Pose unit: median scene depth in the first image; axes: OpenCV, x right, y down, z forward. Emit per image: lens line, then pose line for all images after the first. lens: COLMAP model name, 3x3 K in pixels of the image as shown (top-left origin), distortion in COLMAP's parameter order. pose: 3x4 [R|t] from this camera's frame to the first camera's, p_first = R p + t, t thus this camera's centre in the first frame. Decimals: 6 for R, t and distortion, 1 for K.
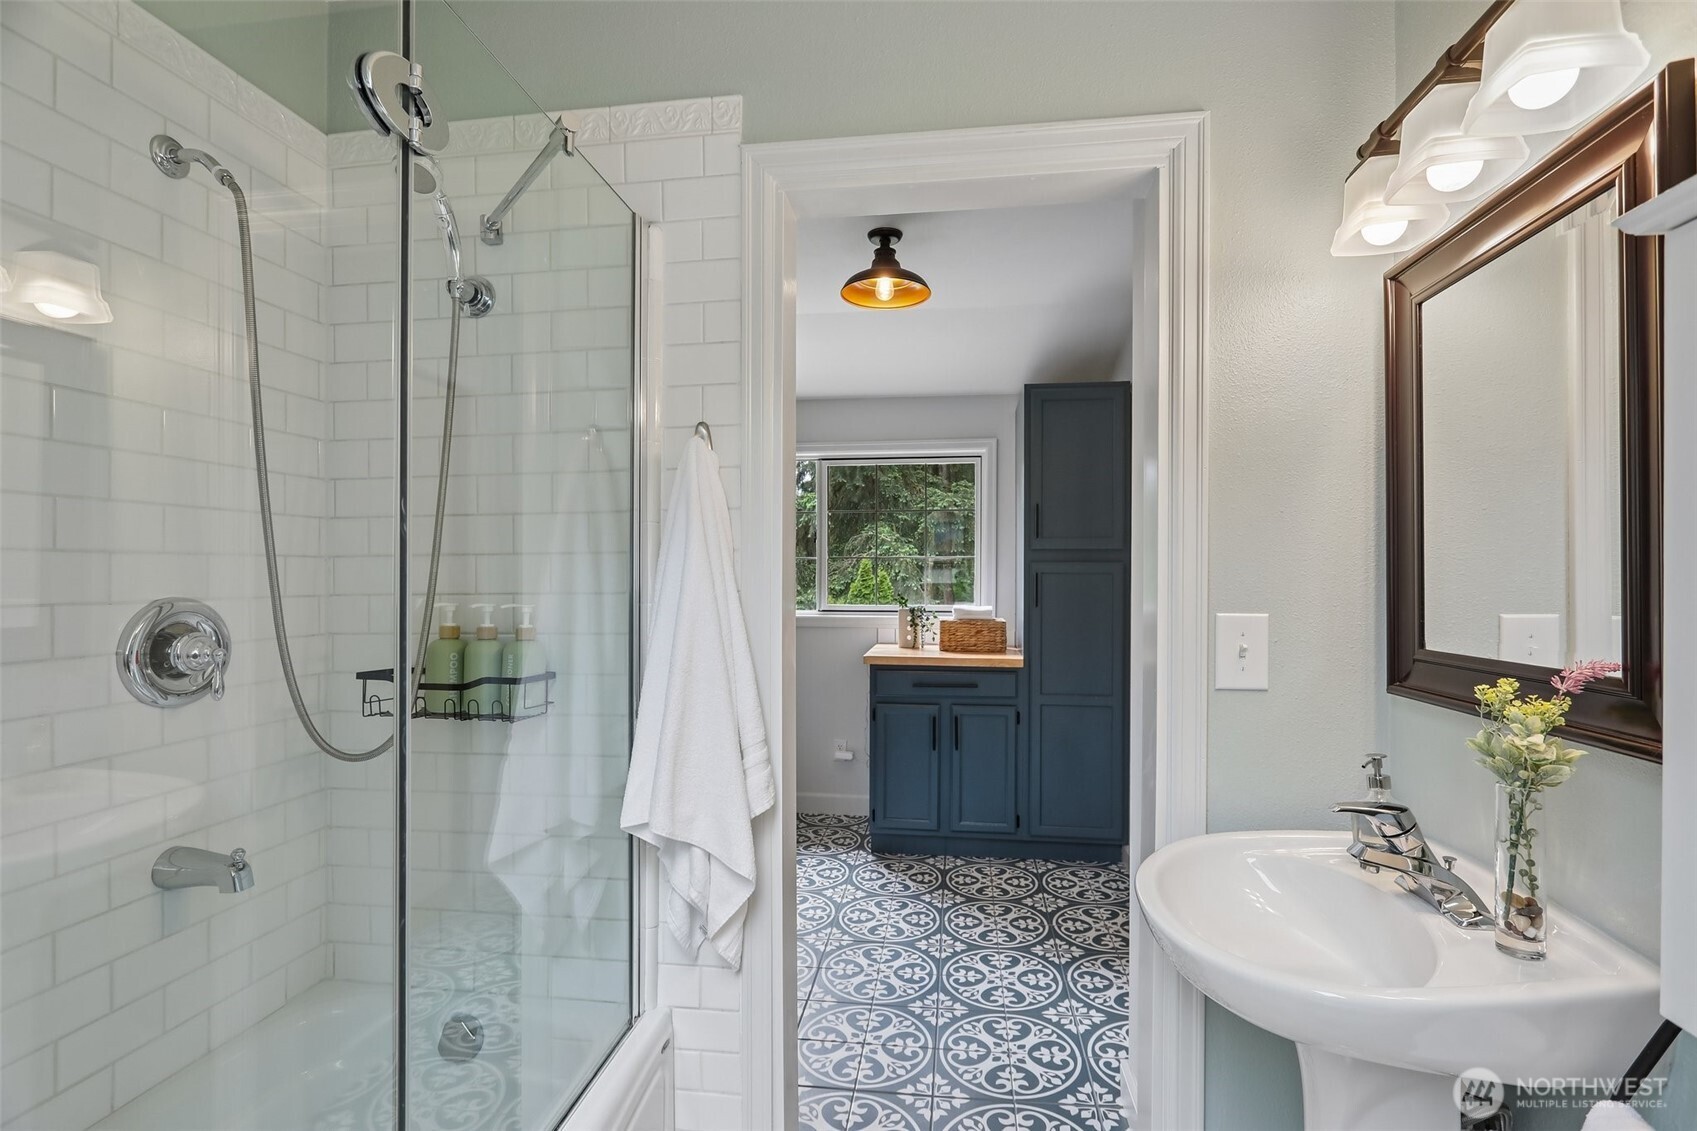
lens RADIAL K [[798.0, 0, 850.6], [0, 798.0, 566.7], [0, 0, 1]] dist [-0.002152, 0.004180]
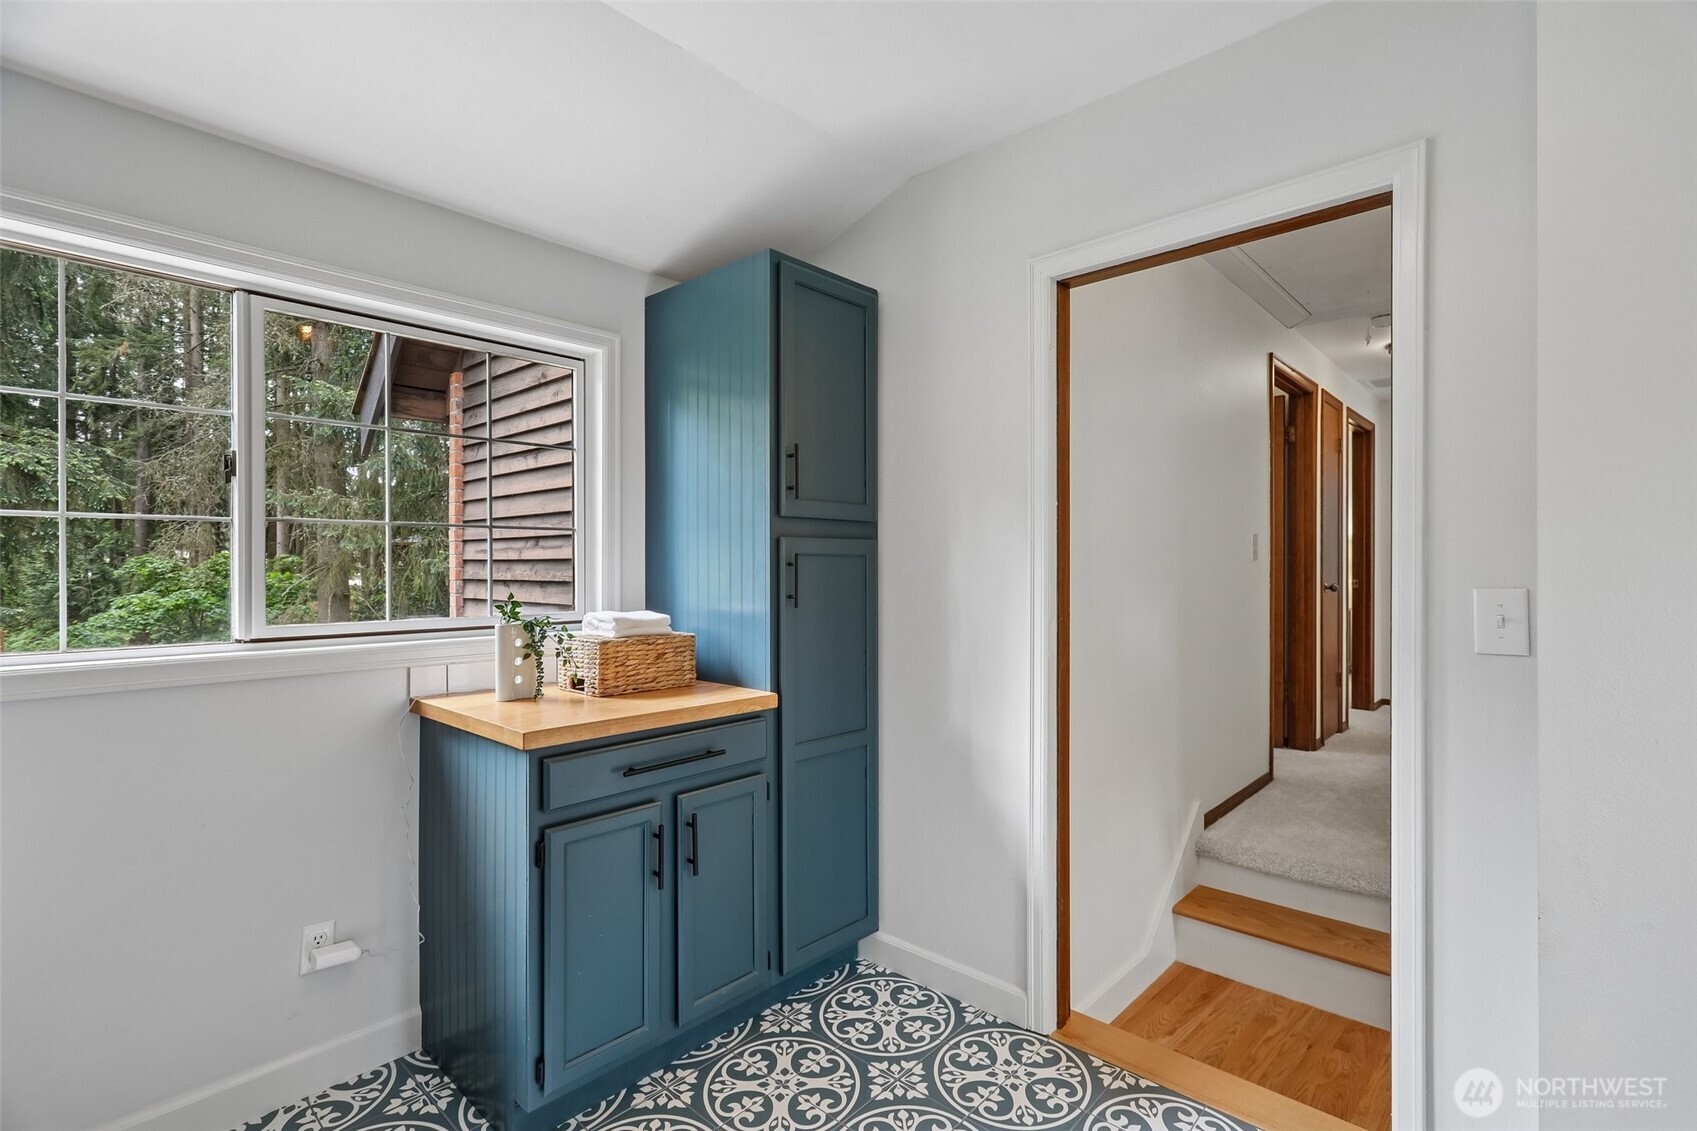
lens RADIAL K [[798.0, 0, 842.4], [0, 798.0, 566.7], [0, 0, 1]] dist [-0.002152, 0.004180]
pose [[0.563299, 0.001510, 0.826251, -0.258815], [-0.001878, 0.999998, -0.000547, 0.017603], [-0.826251, -0.001244, 0.563301, 0.596168]]
